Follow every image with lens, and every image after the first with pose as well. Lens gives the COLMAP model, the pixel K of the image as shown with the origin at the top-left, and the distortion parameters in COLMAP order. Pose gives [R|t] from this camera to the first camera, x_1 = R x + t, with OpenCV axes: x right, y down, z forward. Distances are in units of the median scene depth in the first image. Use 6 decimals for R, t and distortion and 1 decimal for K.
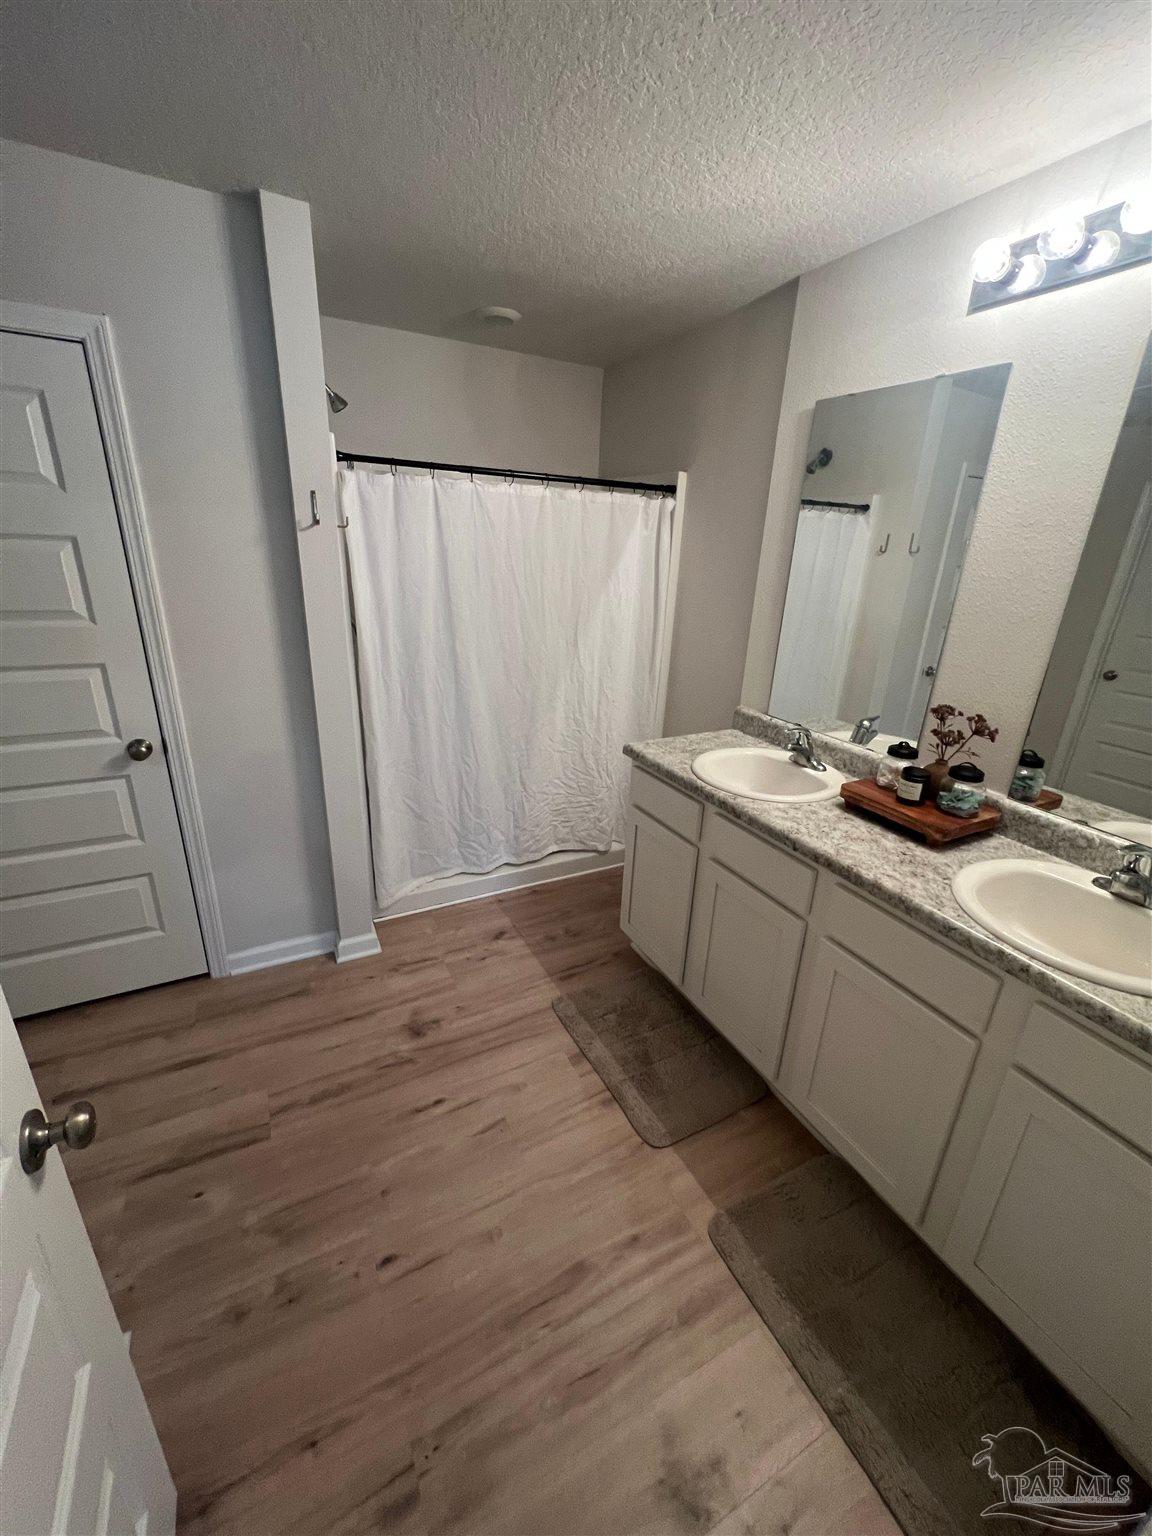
lens RADIAL K [[613.0, 0, 578.0], [0, 613.0, 767.4], [0, 0, 1]] dist [-0.001271, 0.000593]
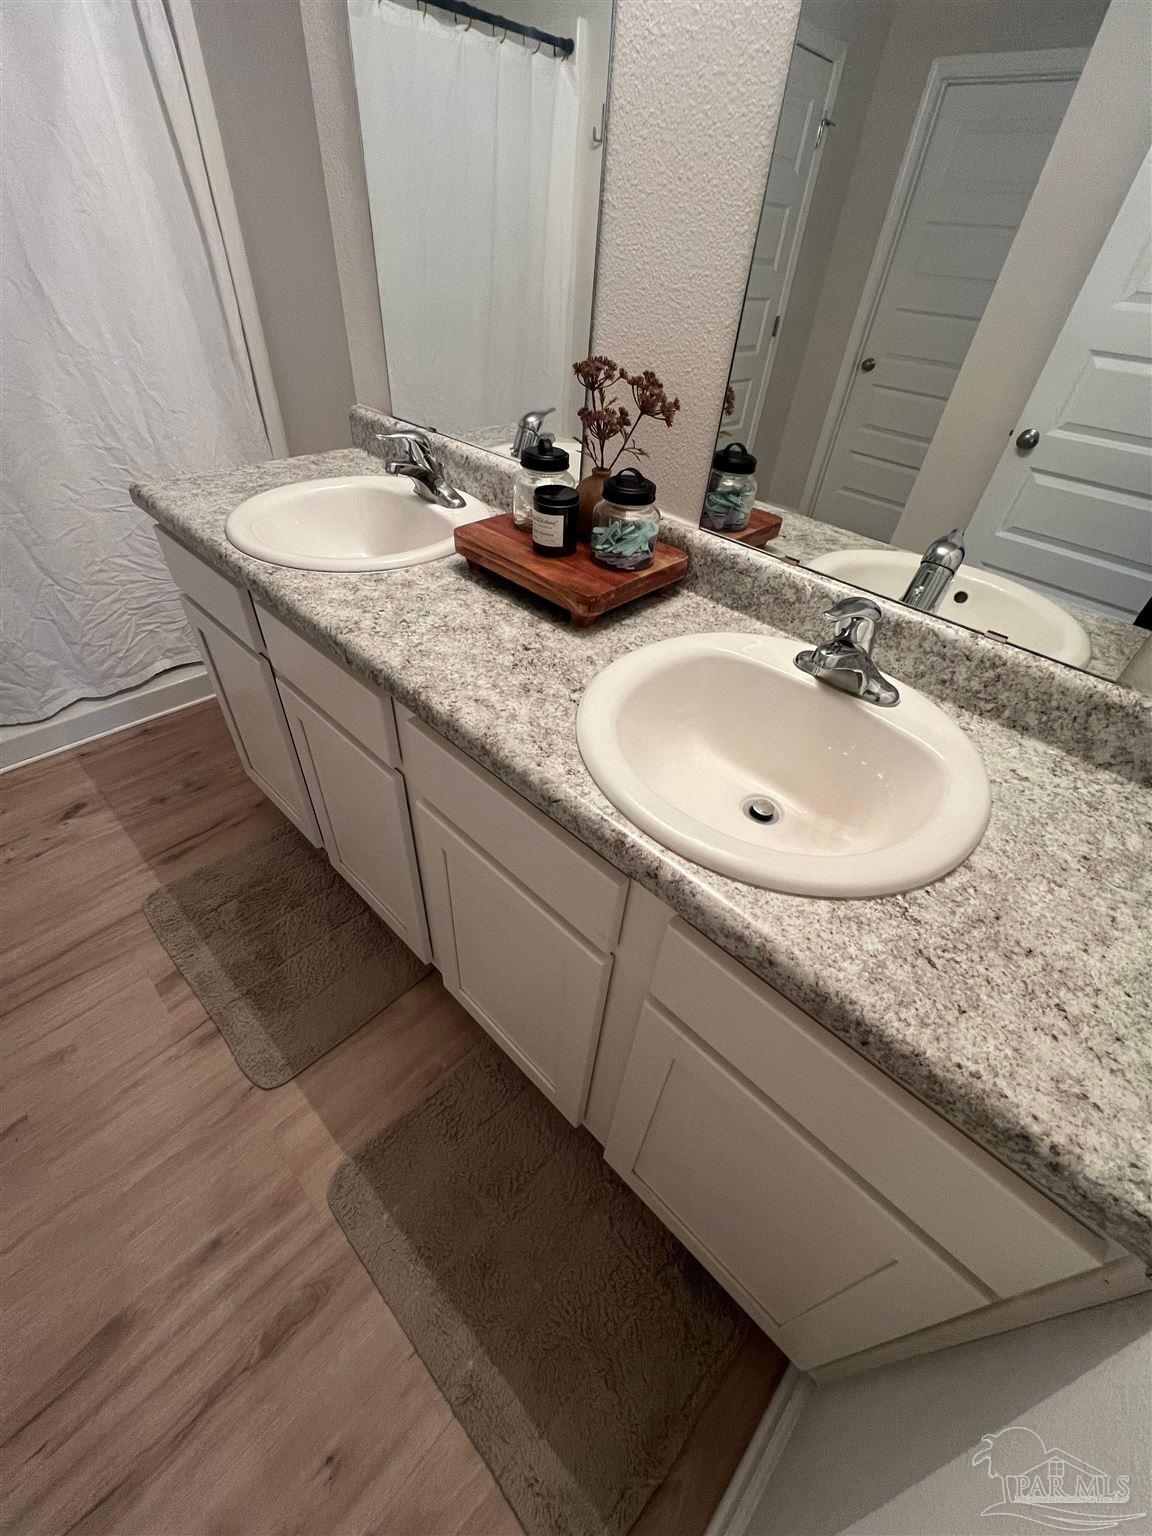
lens RADIAL K [[613.0, 0, 578.0], [0, 613.0, 767.4], [0, 0, 1]] dist [-0.001271, 0.000593]
pose [[0.948909, -0.186985, 0.254181, 0.367613], [0.078786, 0.920399, 0.382960, 0.023975], [-0.305555, -0.343368, 0.888107, 0.386909]]
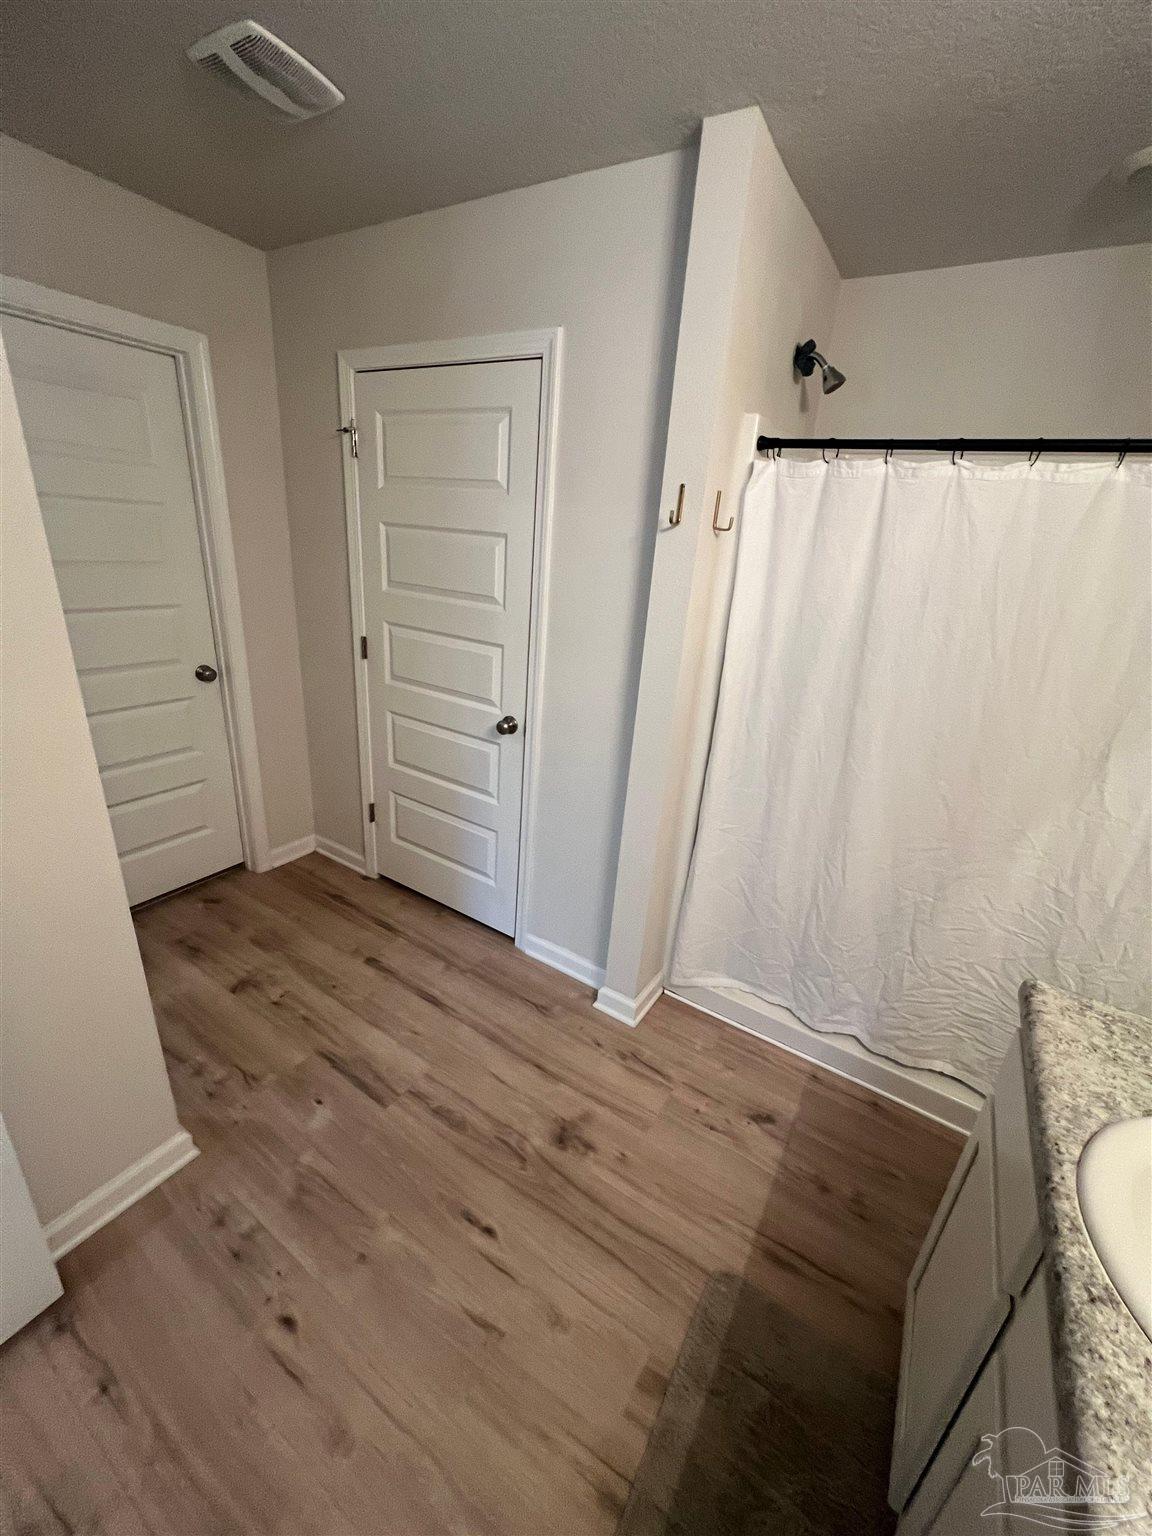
lens RADIAL K [[613.0, 0, 578.0], [0, 613.0, 767.4], [0, 0, 1]] dist [-0.001271, 0.000593]
pose [[0.504680, 0.309608, -0.805879, 0.313076], [-0.348947, 0.926984, 0.137608, -0.179992], [0.789642, 0.211761, 0.575868, 0.548631]]
